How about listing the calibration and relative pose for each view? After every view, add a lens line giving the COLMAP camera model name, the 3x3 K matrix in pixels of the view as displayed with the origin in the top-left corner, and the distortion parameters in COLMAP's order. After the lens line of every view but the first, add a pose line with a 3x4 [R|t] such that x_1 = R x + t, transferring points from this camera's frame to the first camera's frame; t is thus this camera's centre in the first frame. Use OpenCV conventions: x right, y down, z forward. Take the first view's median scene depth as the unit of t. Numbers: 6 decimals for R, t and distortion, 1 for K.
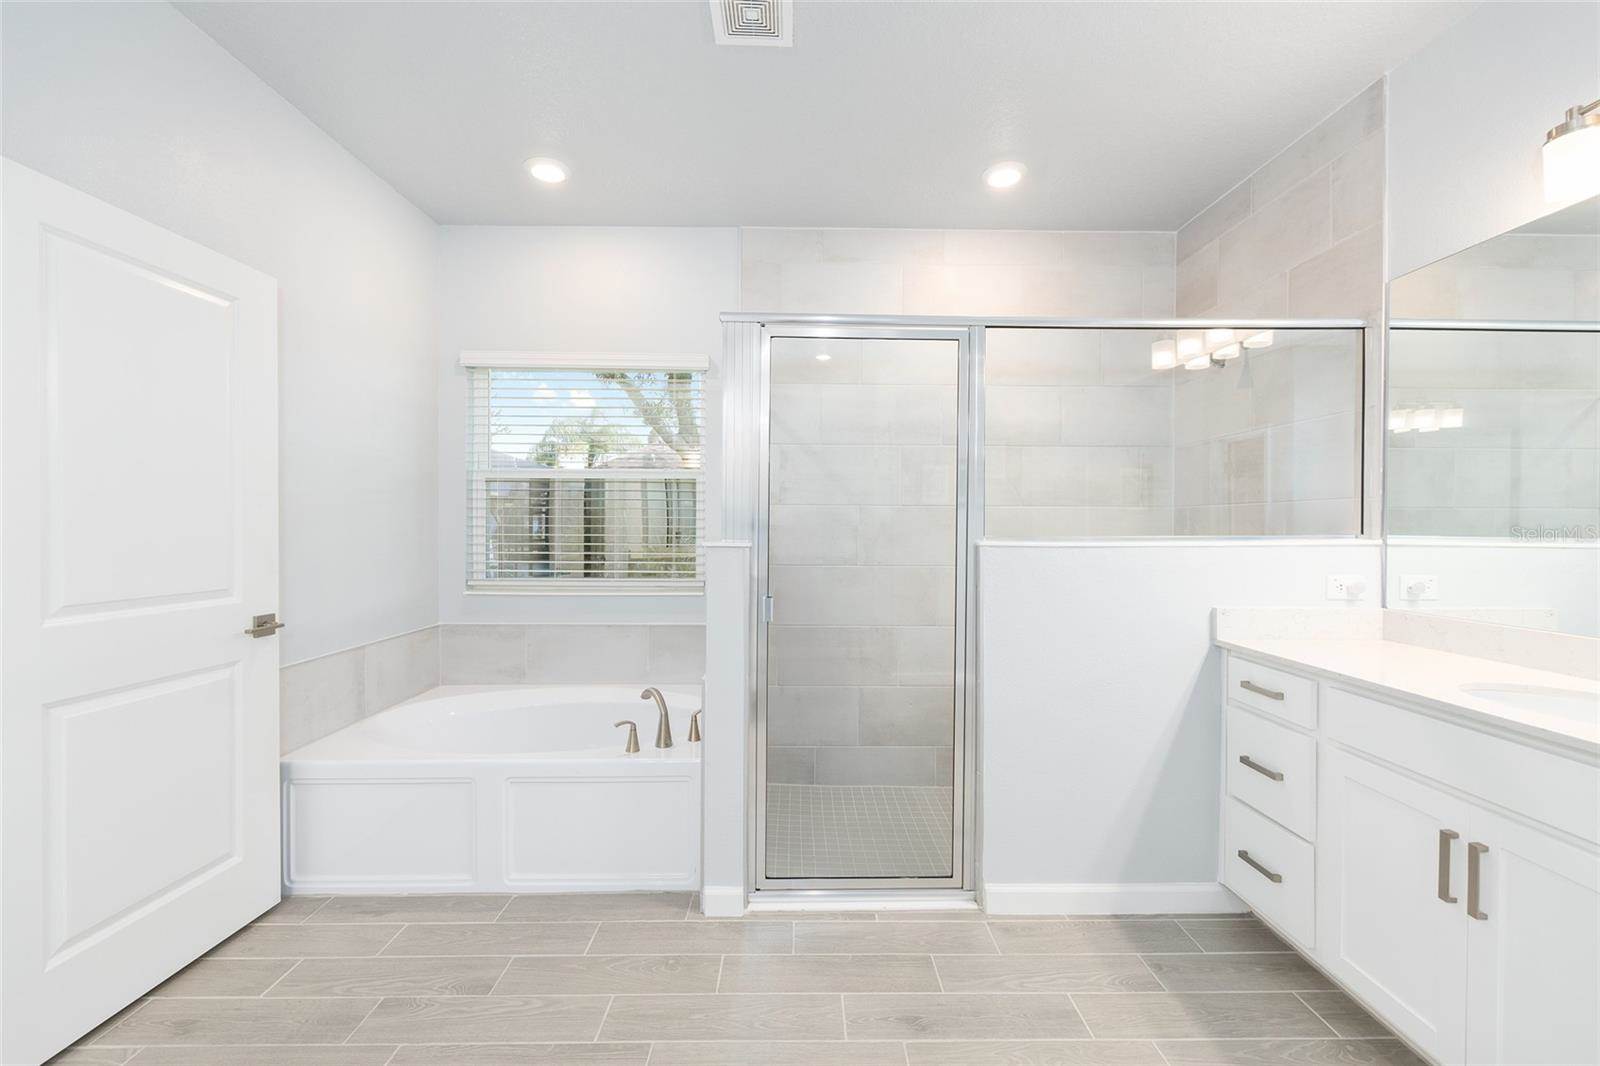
lens RADIAL K [[643.7, 0, 803.3], [0, 643.7, 530.1], [0, 0, 1]] dist [-0.000823, 0.000196]
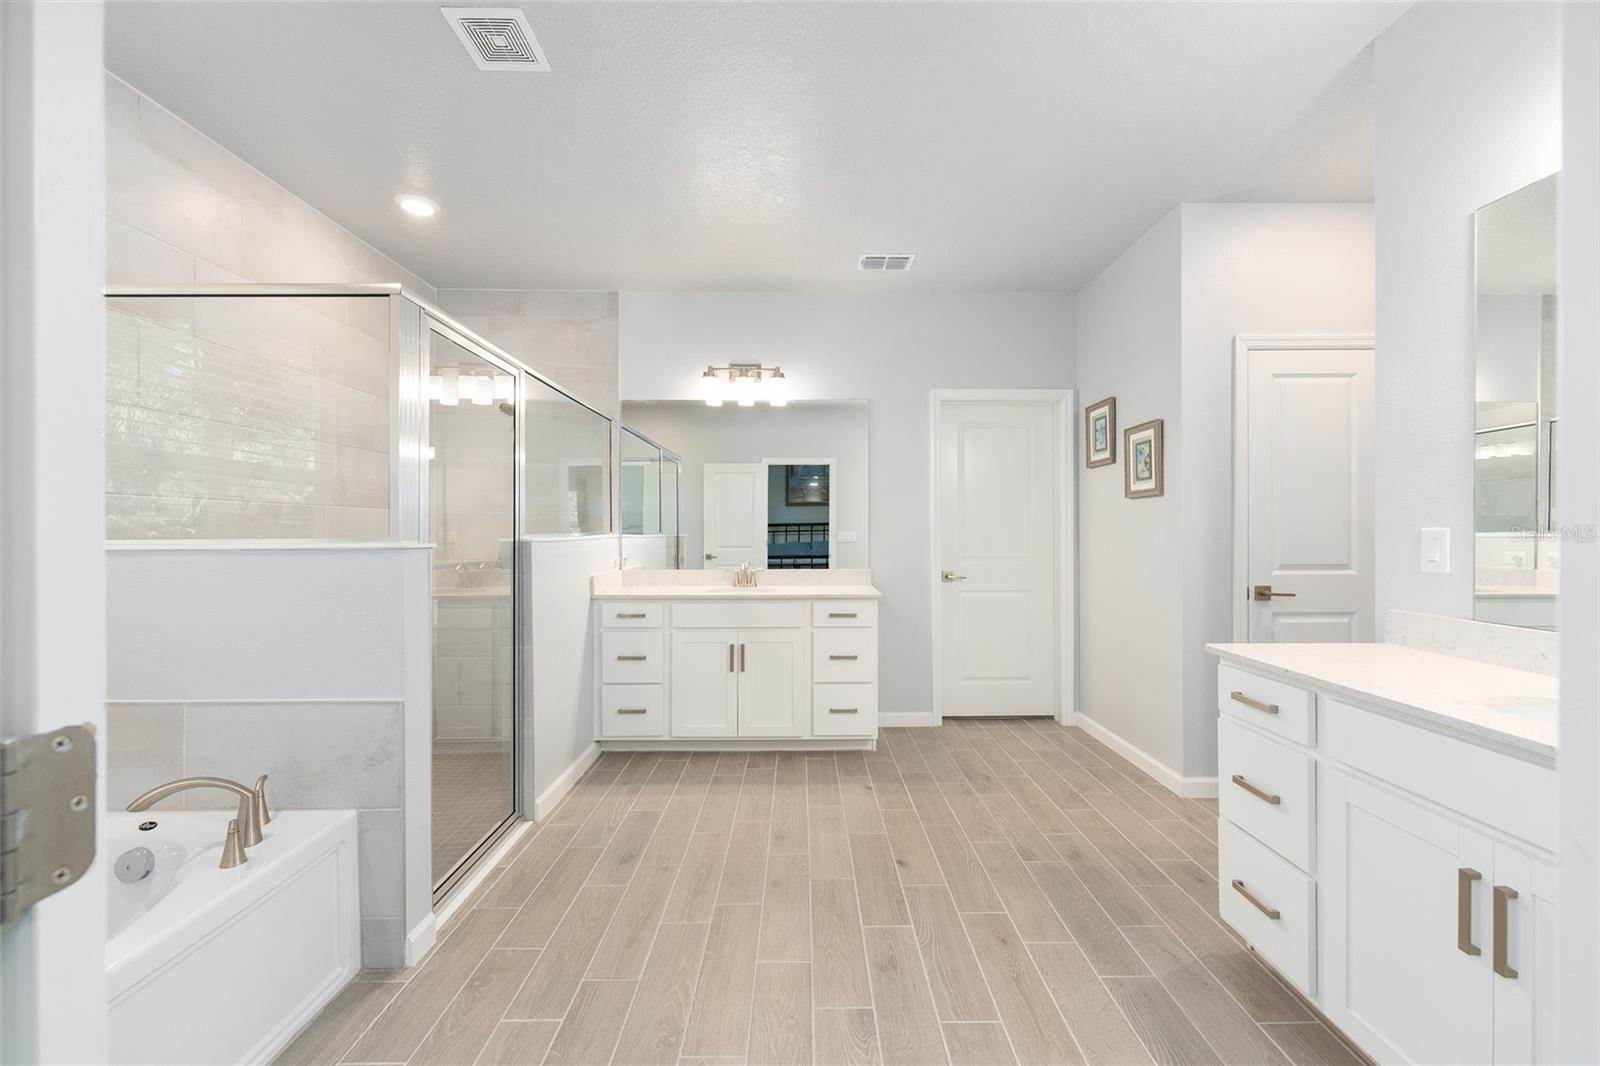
lens RADIAL K [[636.3, 0, 818.3], [0, 636.3, 529.7], [0, 0, 1]] dist [-0.001057, -0.000039]
pose [[-0.015448, -0.000341, 0.999881, -1.016891], [0.008859, 0.999961, 0.000478, 0.006158], [-0.999841, 0.008865, -0.015444, 0.447780]]
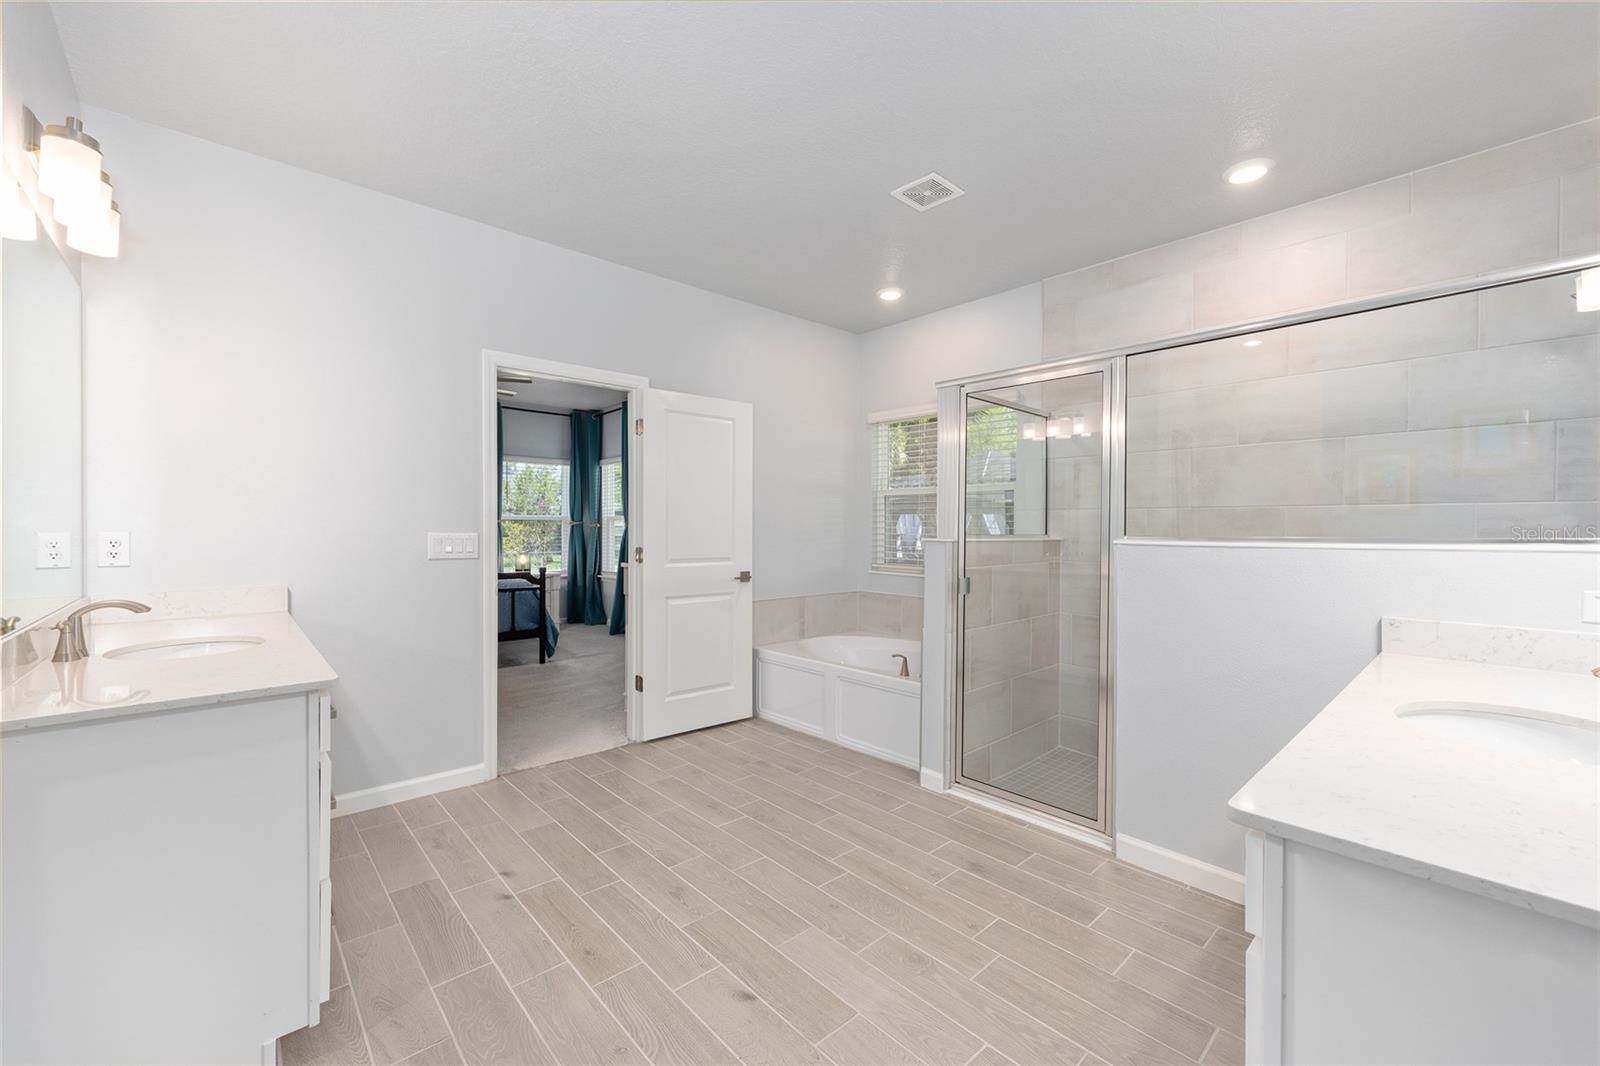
lens RADIAL K [[643.7, 0, 803.3], [0, 643.7, 530.1], [0, 0, 1]] dist [-0.000823, 0.000196]
pose [[0.667668, 0.001757, -0.744457, 0.778302], [-0.005255, 0.999983, -0.002353, 0.004605], [0.744441, 0.005483, 0.667666, -0.213737]]
